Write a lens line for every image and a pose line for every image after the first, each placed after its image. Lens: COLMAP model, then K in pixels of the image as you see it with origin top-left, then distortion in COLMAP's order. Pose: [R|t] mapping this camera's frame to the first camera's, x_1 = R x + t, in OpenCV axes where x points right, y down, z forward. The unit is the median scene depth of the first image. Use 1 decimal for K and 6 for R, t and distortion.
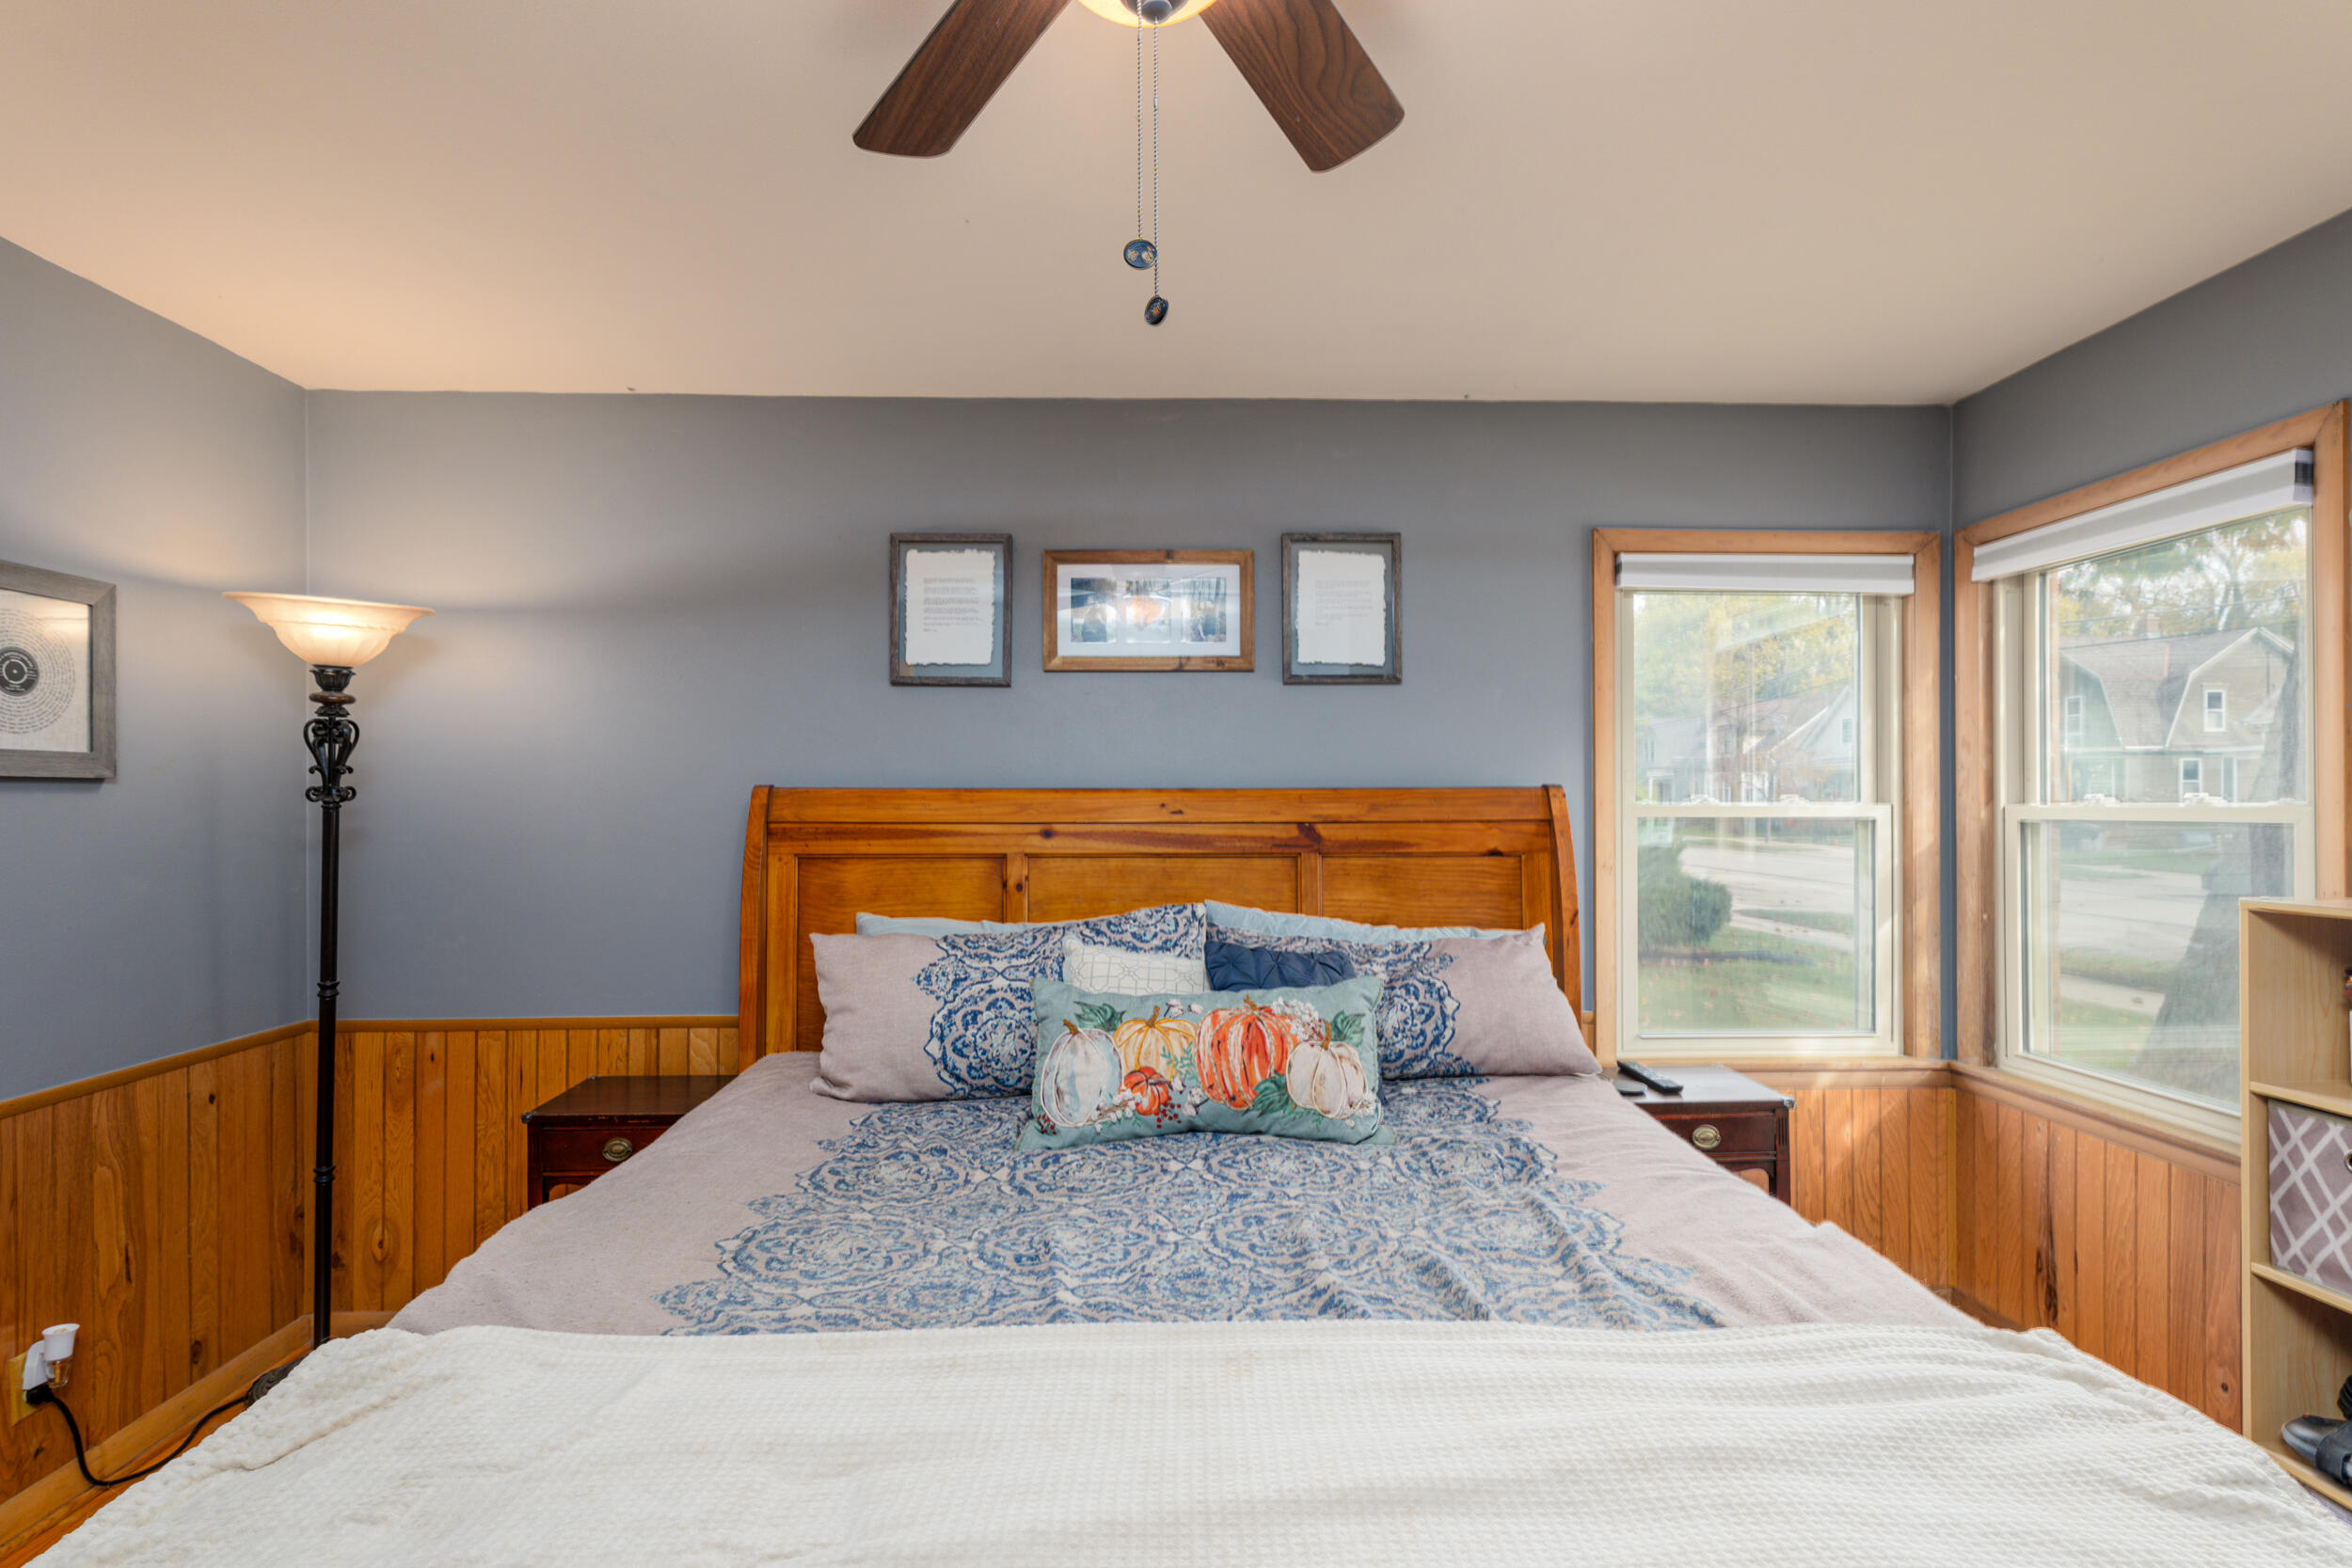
lens RADIAL K [[1093.4, 0, 1171.4], [0, 1093.4, 795.4], [0, 0, 1]] dist [0.004686, 0.000354]
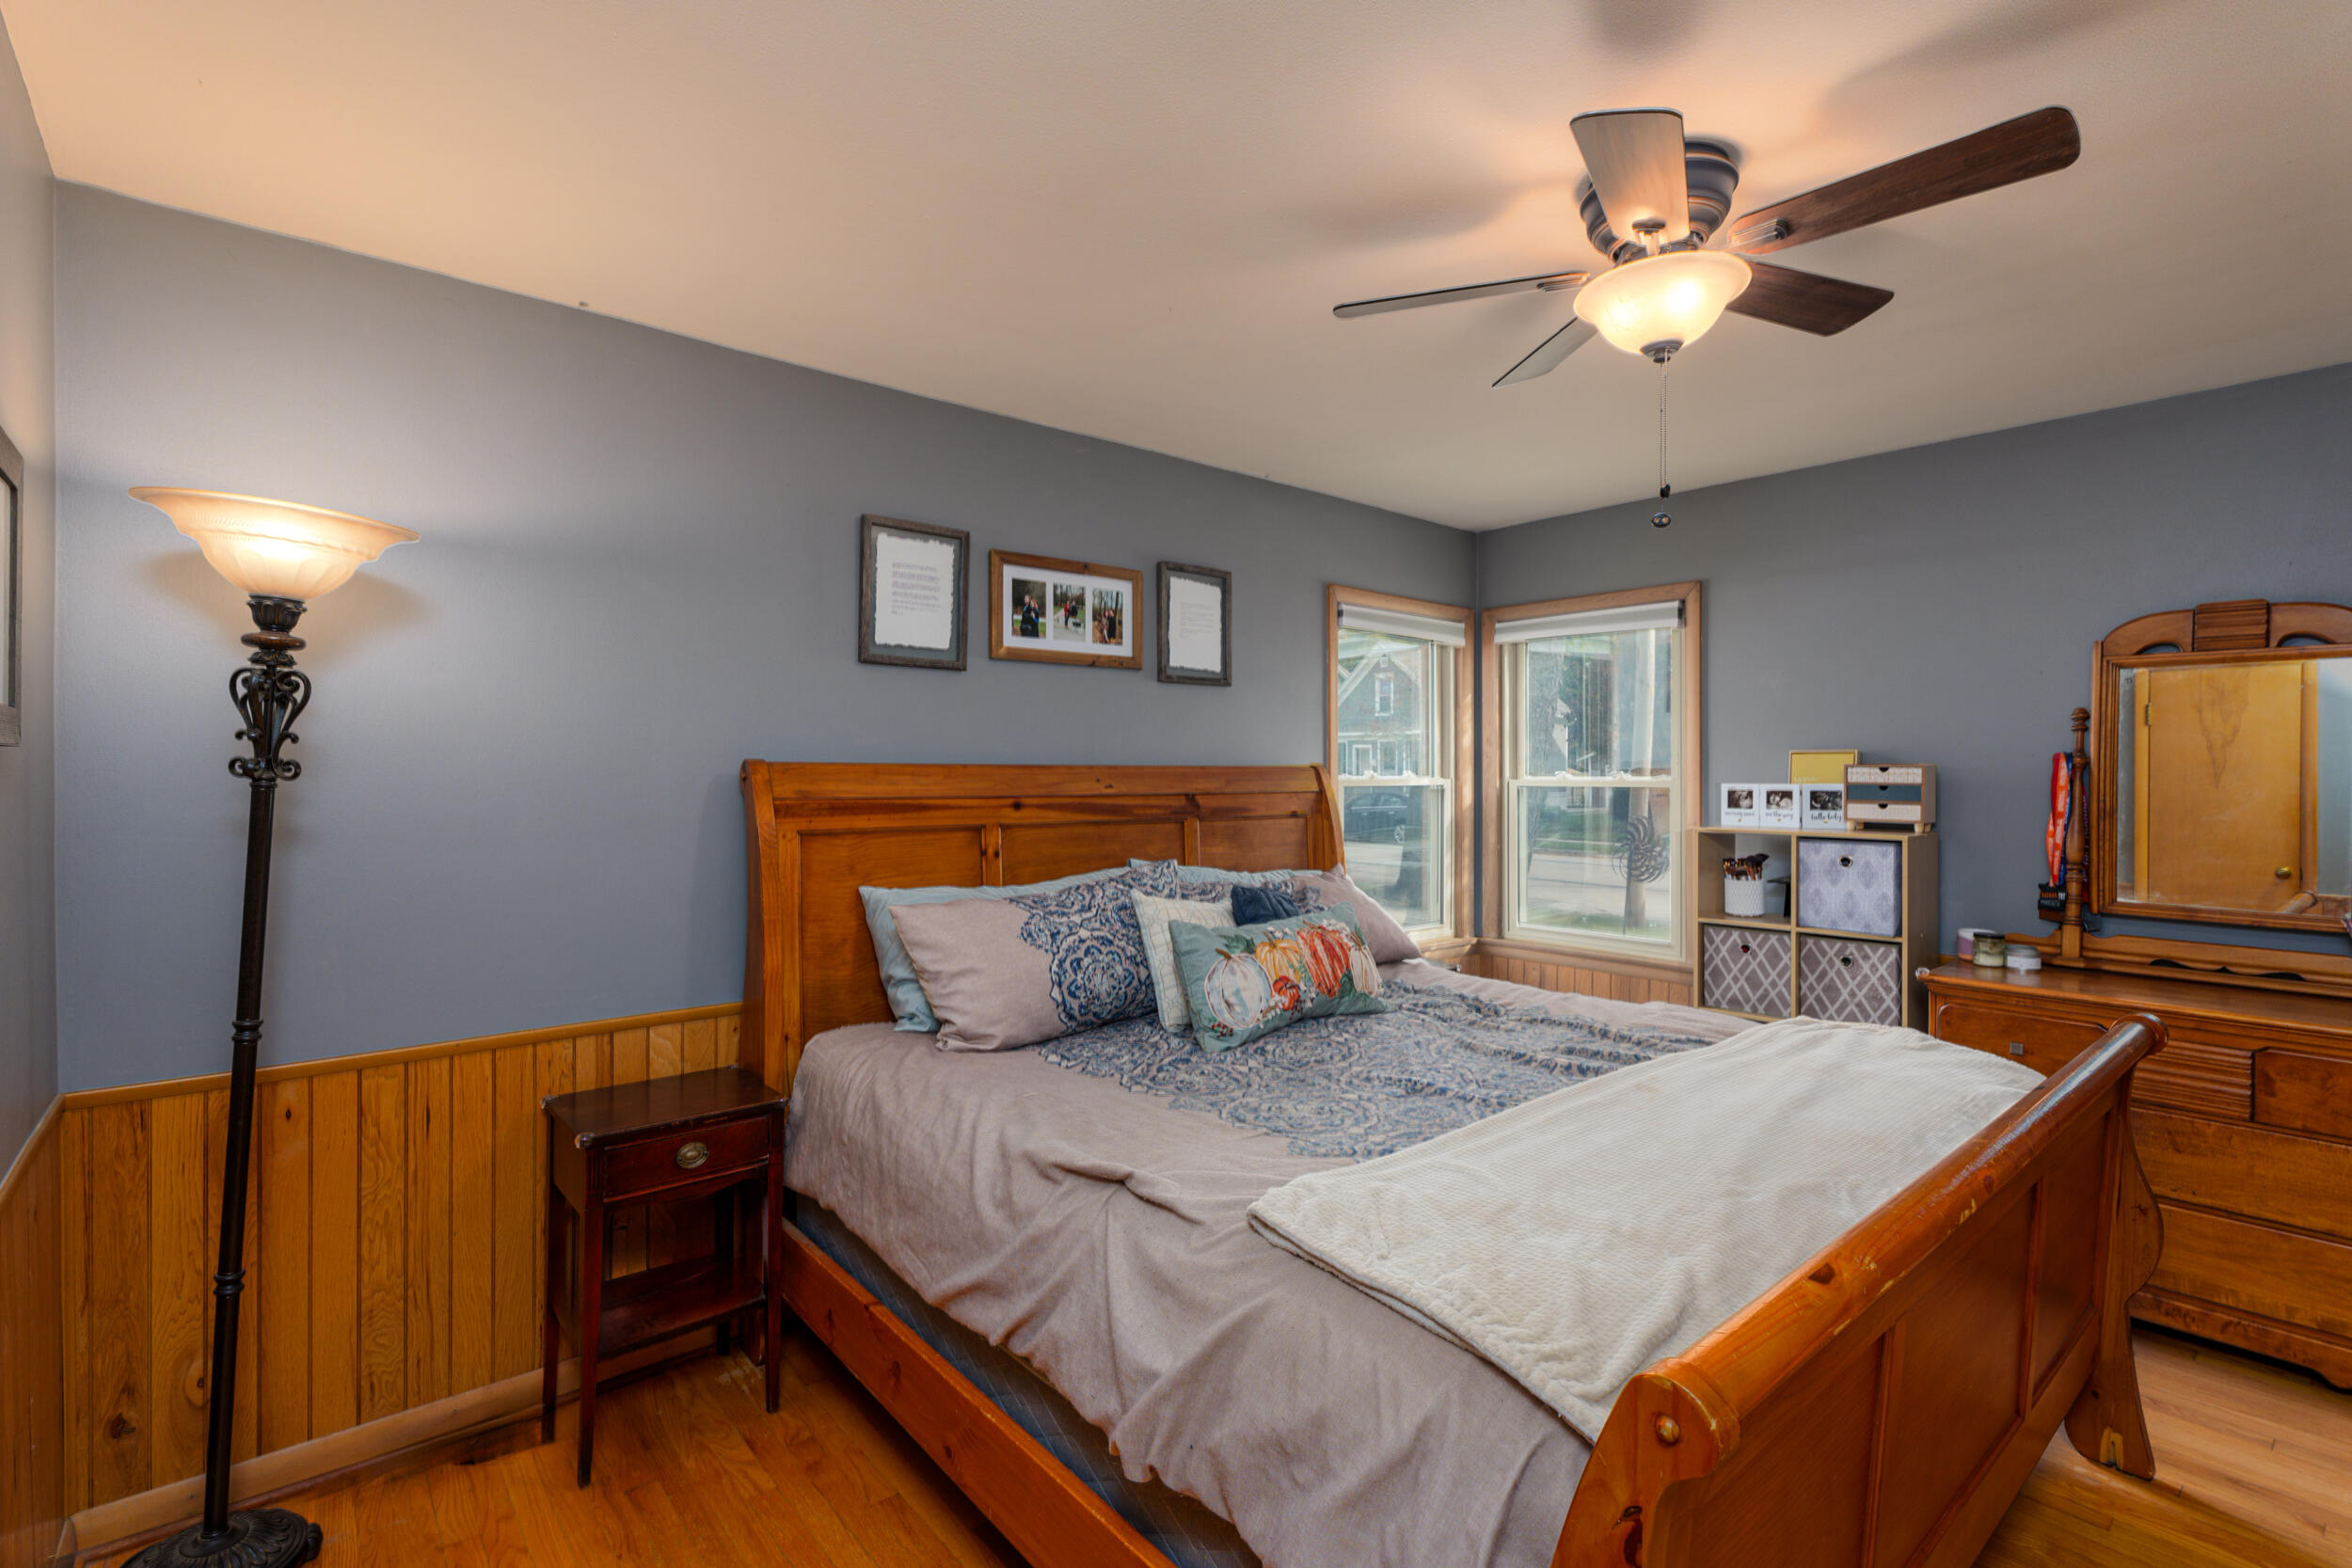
lens RADIAL K [[1080.2, 0, 1184.0], [0, 1080.2, 764.3], [0, 0, 1]] dist [0.001012, -0.000127]
pose [[0.780398, 0.007434, 0.625239, -0.671507], [-0.006065, 0.999972, -0.004320, -0.004231], [-0.625254, -0.000421, 0.780421, 0.027993]]
